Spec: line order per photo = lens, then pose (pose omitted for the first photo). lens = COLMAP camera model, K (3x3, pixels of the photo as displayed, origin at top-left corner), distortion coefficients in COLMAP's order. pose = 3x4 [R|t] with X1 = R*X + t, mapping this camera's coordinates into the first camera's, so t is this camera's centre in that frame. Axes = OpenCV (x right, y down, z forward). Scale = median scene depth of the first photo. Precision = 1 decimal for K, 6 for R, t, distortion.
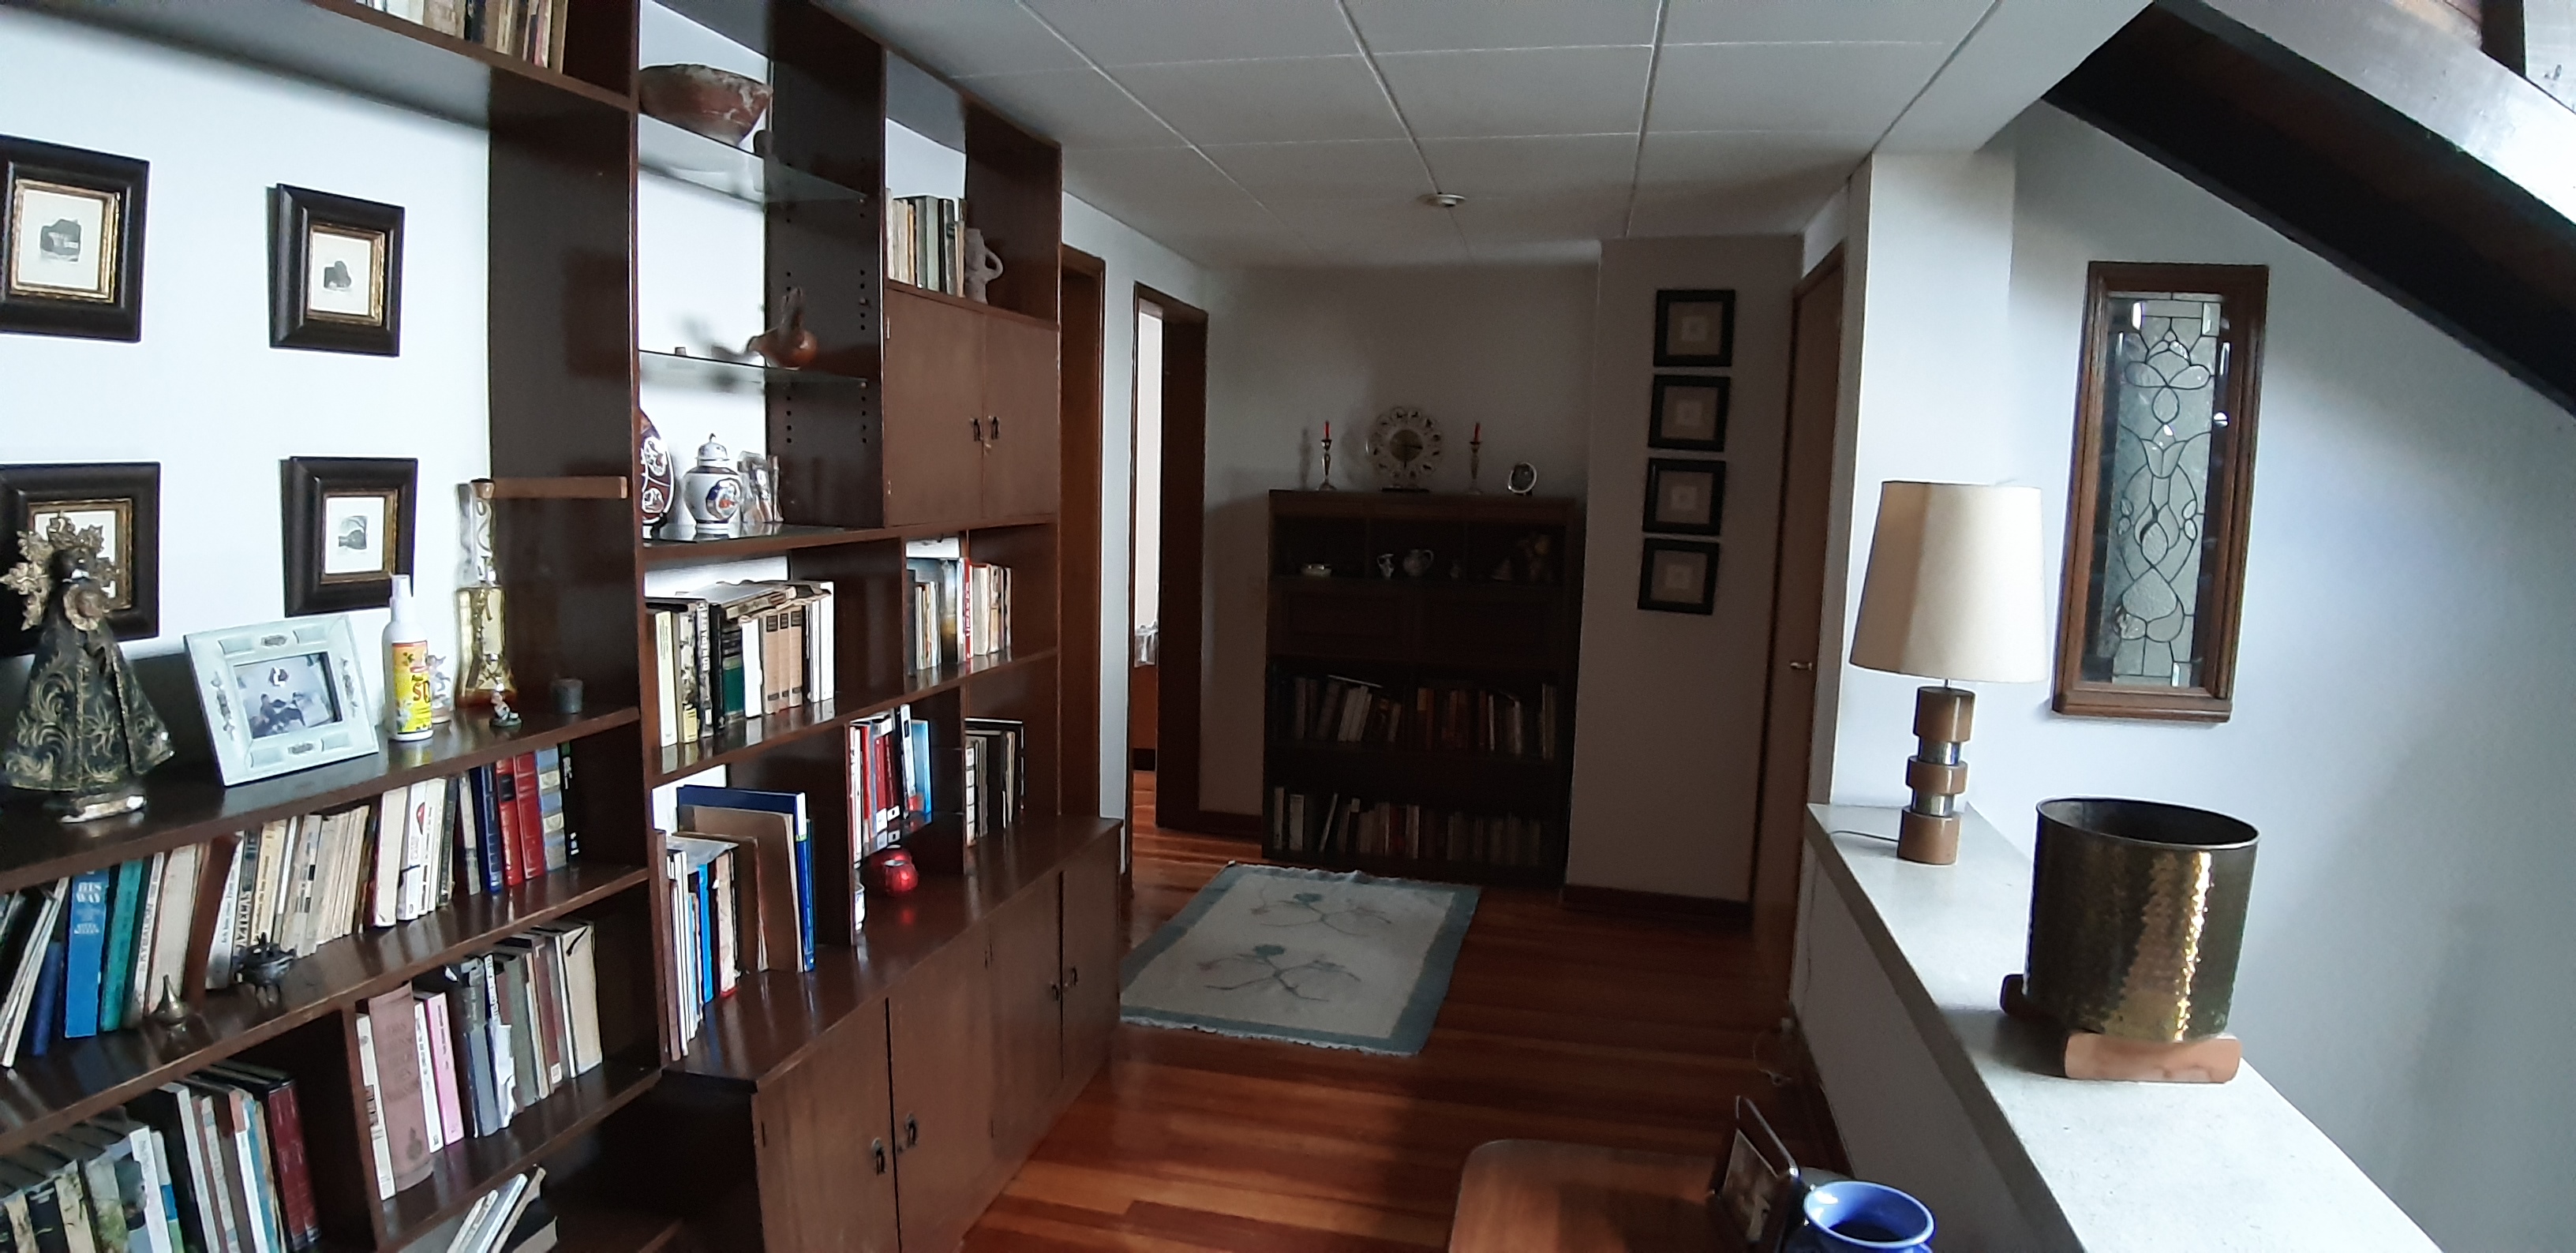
lens RADIAL K [[1309.5, 0, 1271.0], [0, 1309.5, 636.1], [0, 0, 1]] dist [-0.066853, -0.032093]
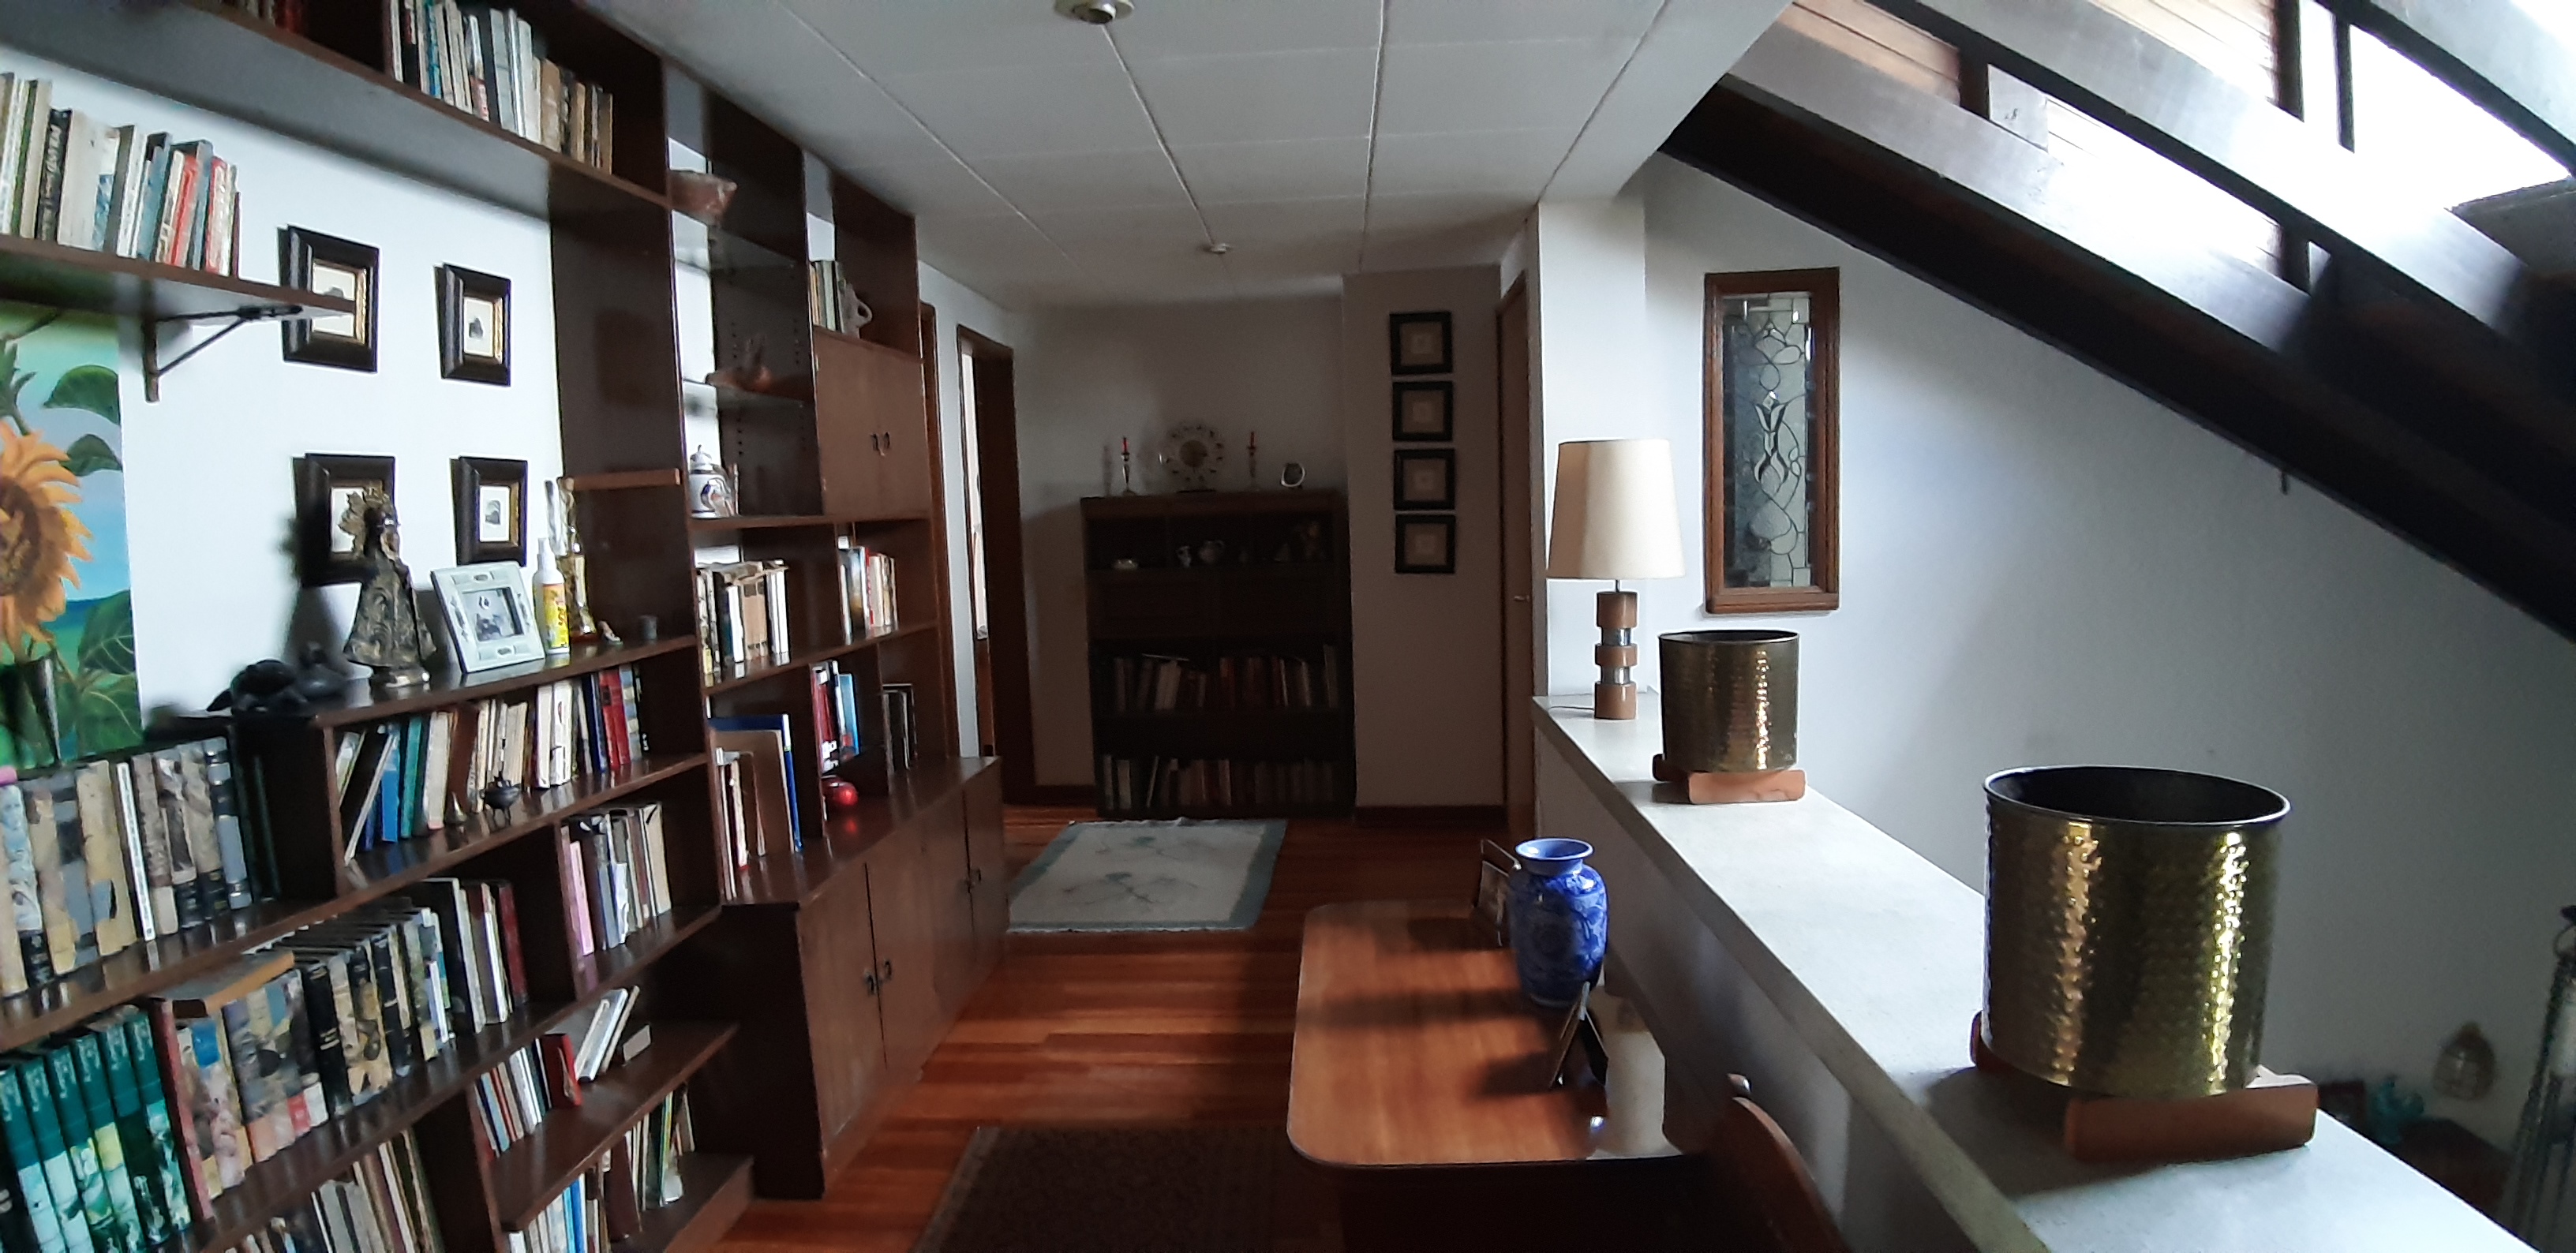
lens RADIAL K [[1309.5, 0, 1271.0], [0, 1309.5, 636.1], [0, 0, 1]] dist [-0.066853, -0.032093]
pose [[0.982038, -0.076120, 0.172648, -0.076562], [0.080964, 0.996492, -0.021179, 0.084119], [-0.170431, 0.034776, 0.984756, -0.290289]]
